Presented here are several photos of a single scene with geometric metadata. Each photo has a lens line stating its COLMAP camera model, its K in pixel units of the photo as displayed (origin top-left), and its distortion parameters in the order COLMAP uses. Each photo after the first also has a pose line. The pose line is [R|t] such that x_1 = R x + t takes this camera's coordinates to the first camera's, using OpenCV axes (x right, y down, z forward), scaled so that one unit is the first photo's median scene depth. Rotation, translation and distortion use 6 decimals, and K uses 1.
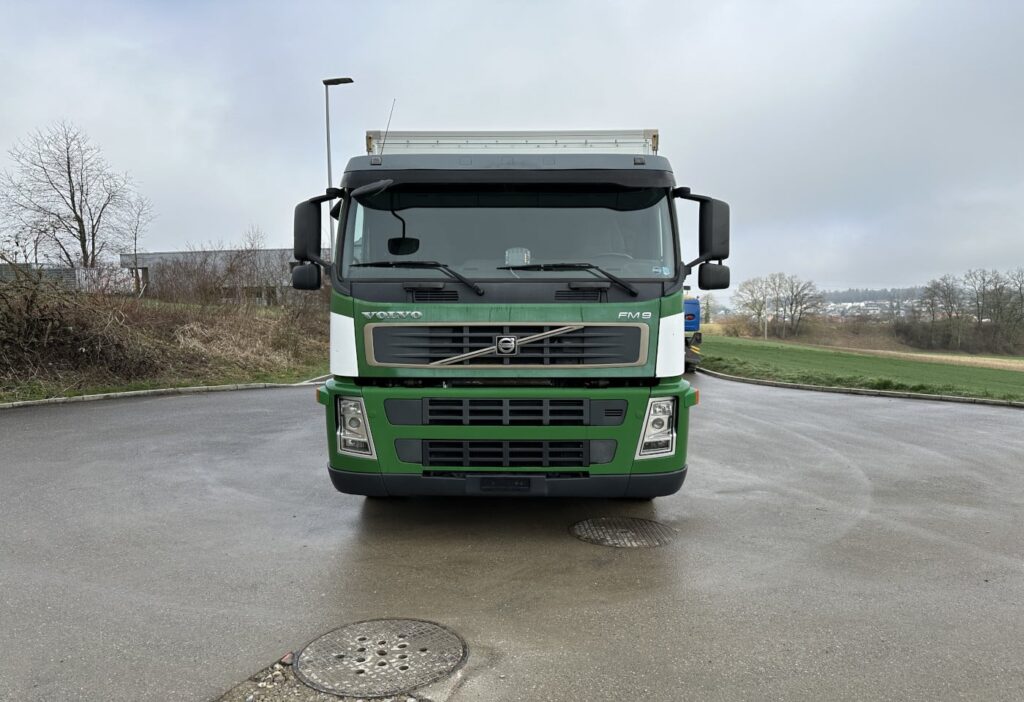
lens RADIAL K [[718.7, 0, 523.9], [0, 718.7, 316.2], [0, 0, 1]] dist [0.102664, -0.114631]
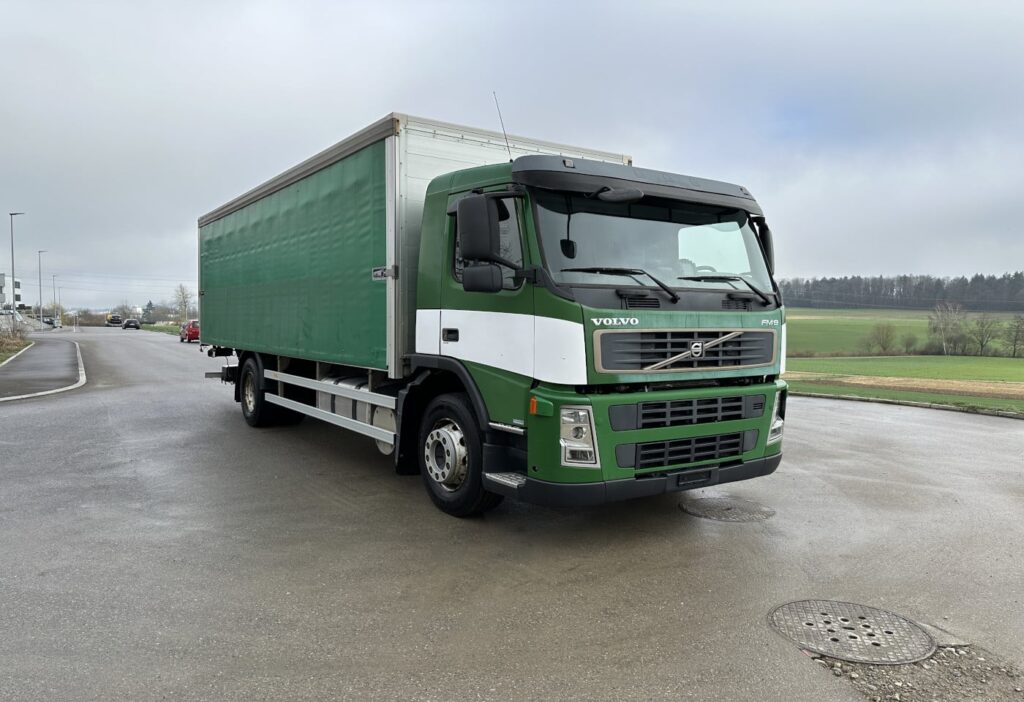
lens RADIAL K [[718.7, 0, 523.9], [0, 718.7, 316.2], [0, 0, 1]] dist [0.102664, -0.114631]
pose [[0.818465, 0.007390, 0.574508, -0.860537], [-0.006879, 0.999972, -0.003063, -0.005118], [-0.574515, -0.001445, 0.818493, 0.256921]]
